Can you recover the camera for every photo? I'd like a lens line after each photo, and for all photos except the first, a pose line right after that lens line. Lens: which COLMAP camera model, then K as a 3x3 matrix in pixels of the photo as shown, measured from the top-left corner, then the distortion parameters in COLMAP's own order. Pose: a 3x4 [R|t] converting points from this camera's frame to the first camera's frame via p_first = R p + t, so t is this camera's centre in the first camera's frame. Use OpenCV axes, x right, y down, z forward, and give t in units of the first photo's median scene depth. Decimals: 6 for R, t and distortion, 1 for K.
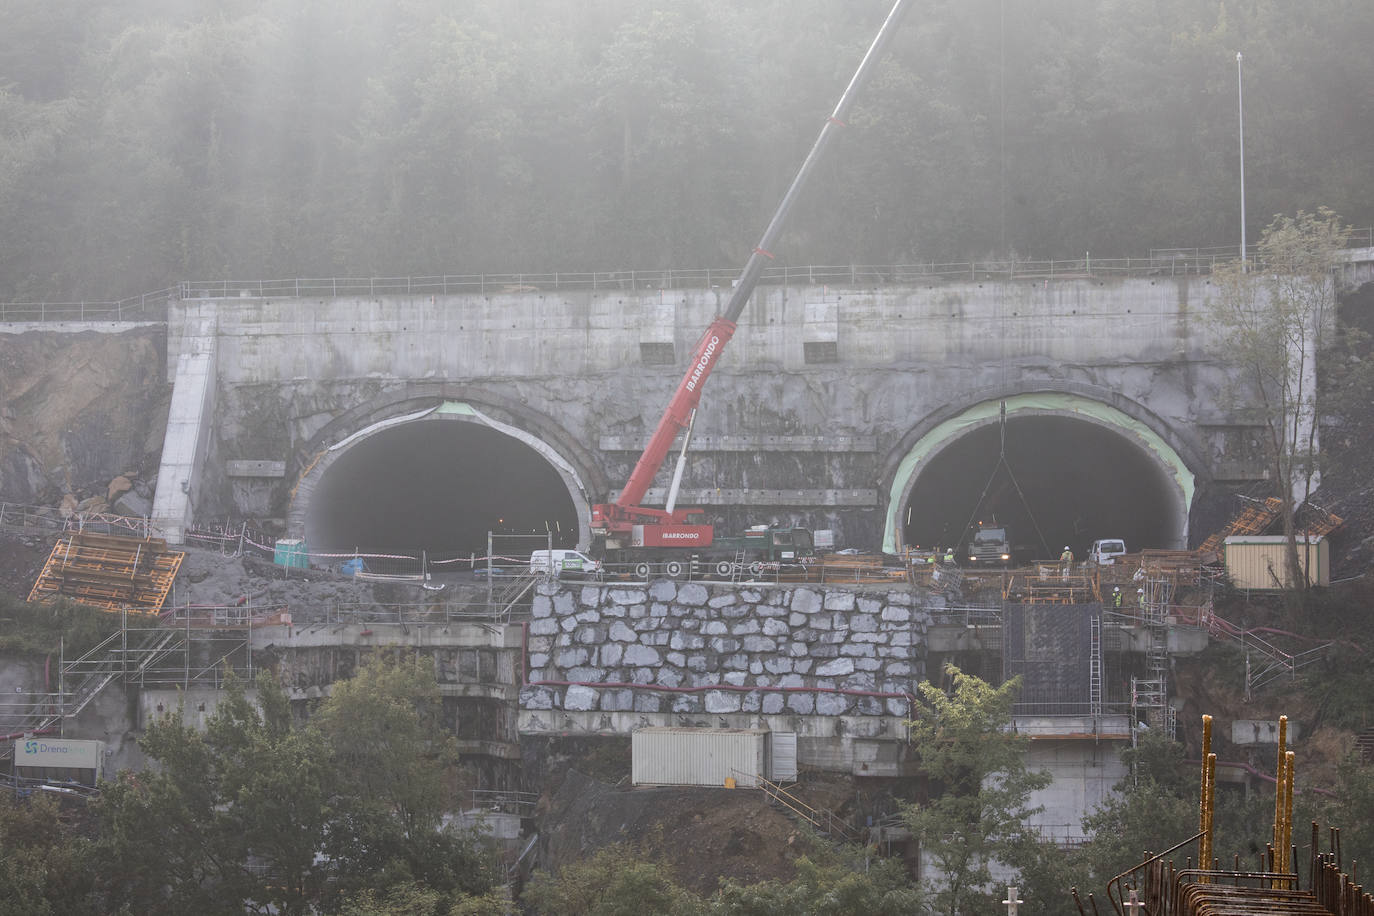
lens RADIAL K [[3789.7, 0, 657.4], [0, 3789.7, 458.1], [0, 0, 1]] dist [-0.035853, 0.583818]
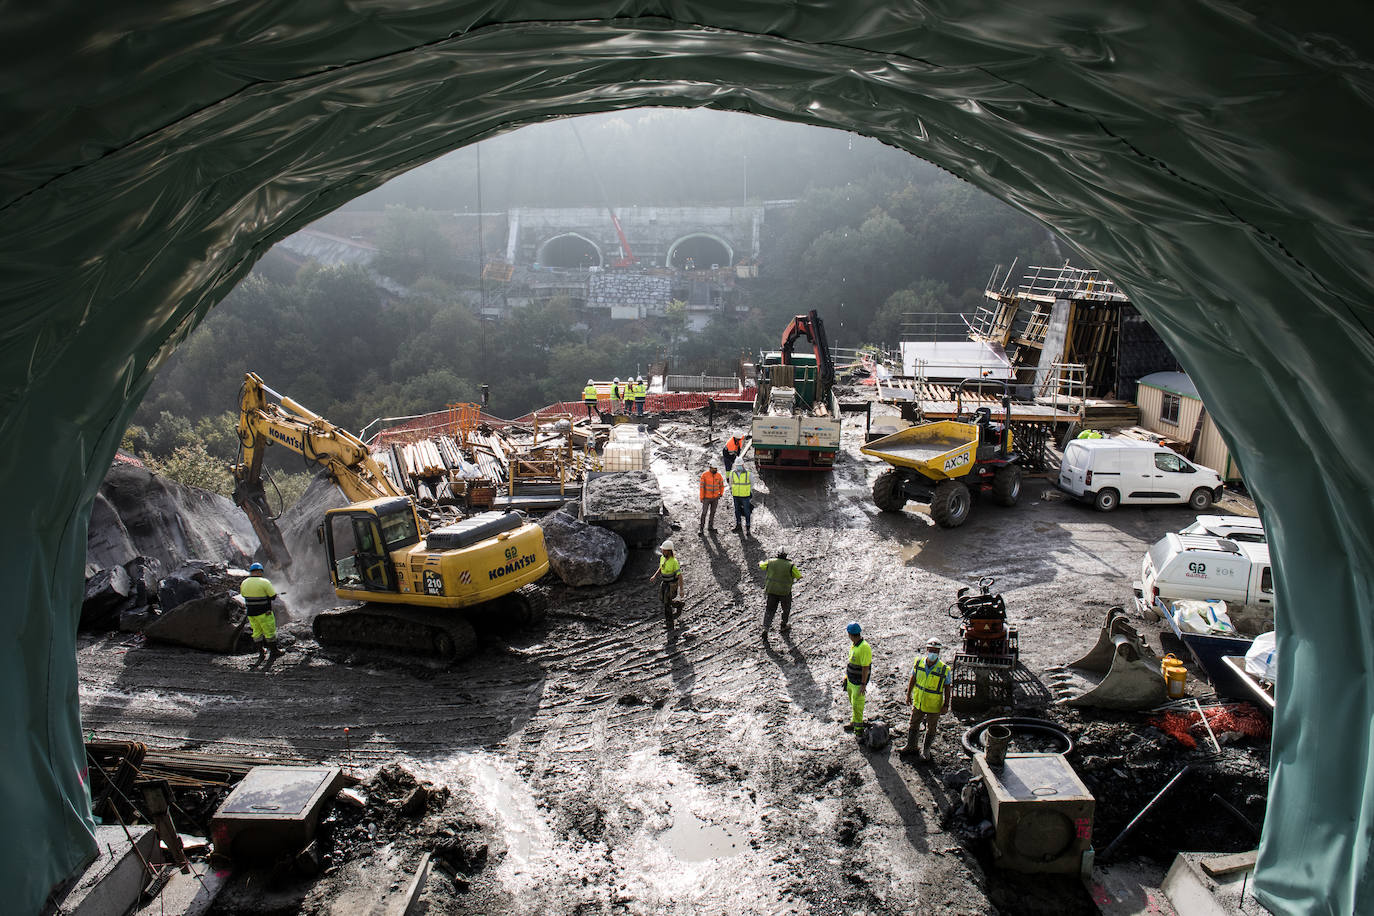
lens RADIAL K [[932.5, 0, 676.1], [0, 932.5, 463.9], [0, 0, 1]] dist [-0.078633, 0.057437]
pose [[0.998200, -0.003932, 0.059848, 0.003177], [-0.011167, 0.968219, 0.249853, -0.025826], [-0.058928, -0.250072, 0.966432, -0.157833]]
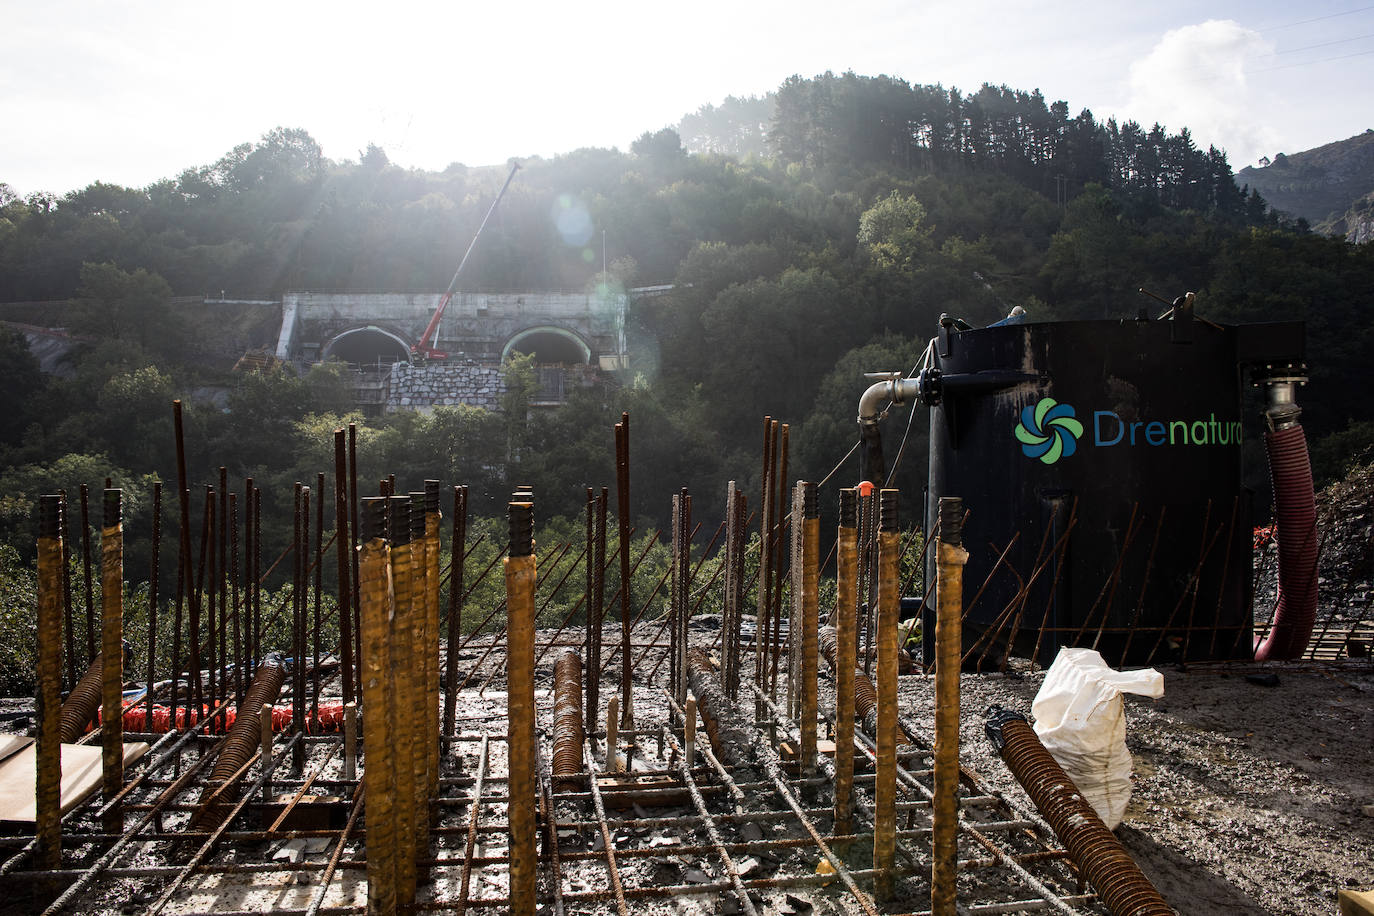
lens RADIAL K [[932.5, 0, 676.1], [0, 932.5, 463.9], [0, 0, 1]] dist [-0.078633, 0.057437]
pose [[0.972591, -0.000521, 0.232524, 0.018925], [-0.009661, 0.999043, 0.042649, 0.072594], [-0.232324, -0.043727, 0.971655, 0.142313]]
